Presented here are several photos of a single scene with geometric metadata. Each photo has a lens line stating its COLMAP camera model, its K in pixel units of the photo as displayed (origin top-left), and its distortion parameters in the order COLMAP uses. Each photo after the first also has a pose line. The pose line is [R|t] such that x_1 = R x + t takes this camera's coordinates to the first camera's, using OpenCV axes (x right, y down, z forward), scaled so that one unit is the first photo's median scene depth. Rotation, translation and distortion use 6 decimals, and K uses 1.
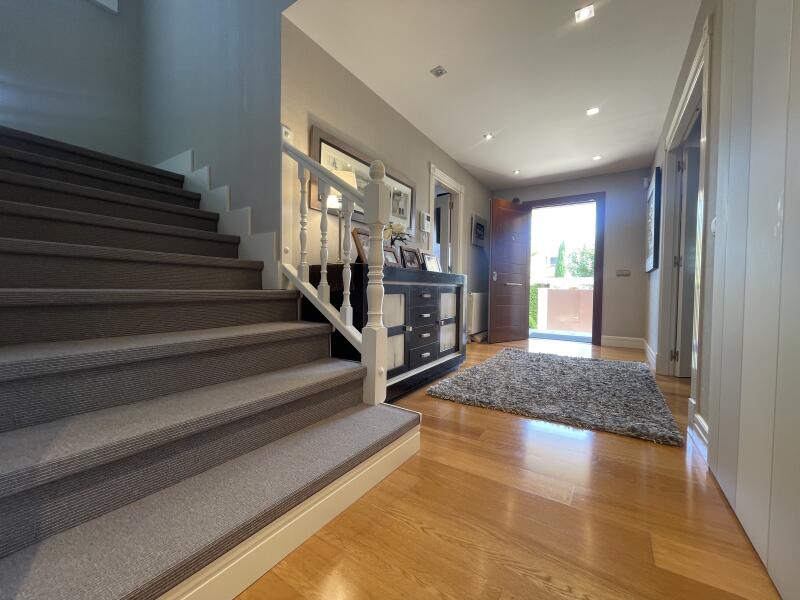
lens RADIAL K [[330.7, 0, 398.9], [0, 330.7, 298.4], [0, 0, 1]] dist [0.001512, 0.000139]
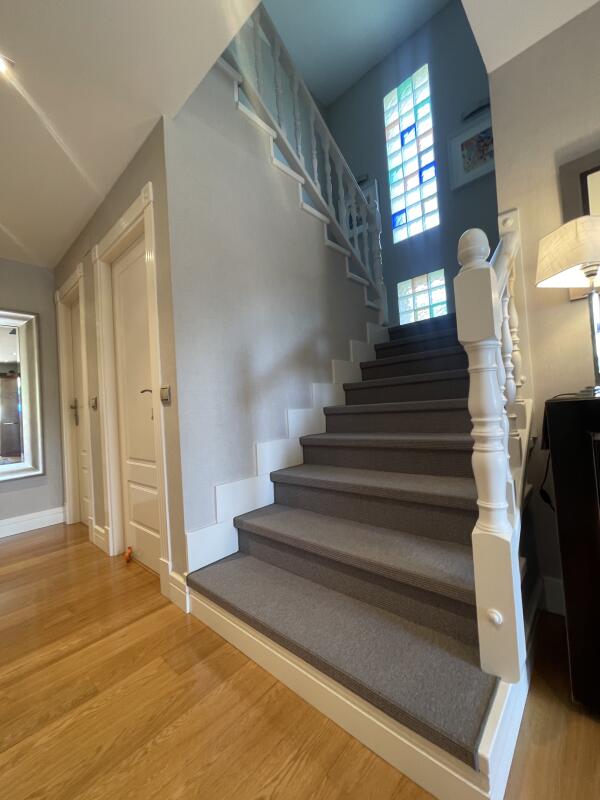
lens RADIAL K [[330.7, 0, 300.0], [0, 330.7, 400.0], [0, 0, 1]] dist [0.001512, 0.000139]
pose [[-0.162106, -0.029318, -0.986338, 0.316515], [0.032201, 0.998869, -0.034983, -0.069377], [0.986248, -0.037432, -0.160979, 0.475278]]
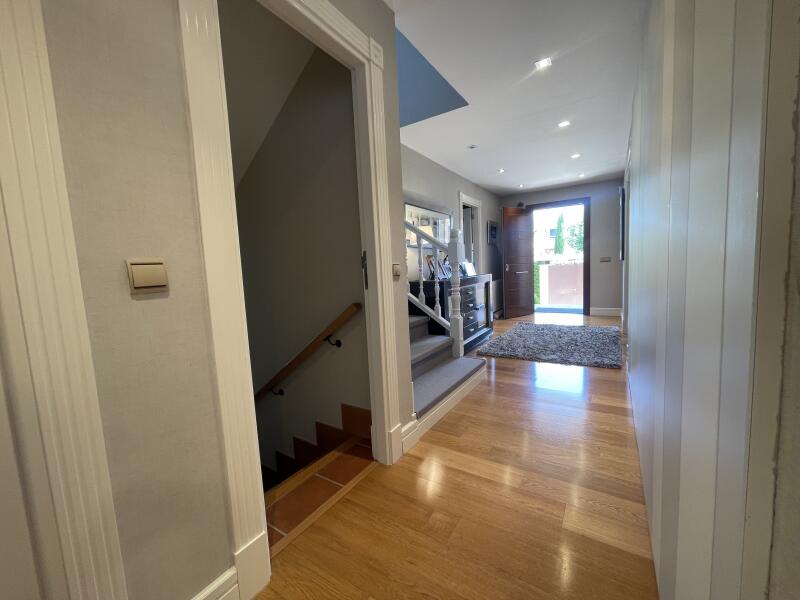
lens RADIAL K [[330.7, 0, 398.9], [0, 330.7, 298.4], [0, 0, 1]] dist [0.001512, 0.000139]
pose [[0.998007, -0.062837, -0.005767, -0.228655], [0.063079, 0.995908, 0.064720, -0.096147], [0.001676, -0.064955, 0.997887, -0.520597]]
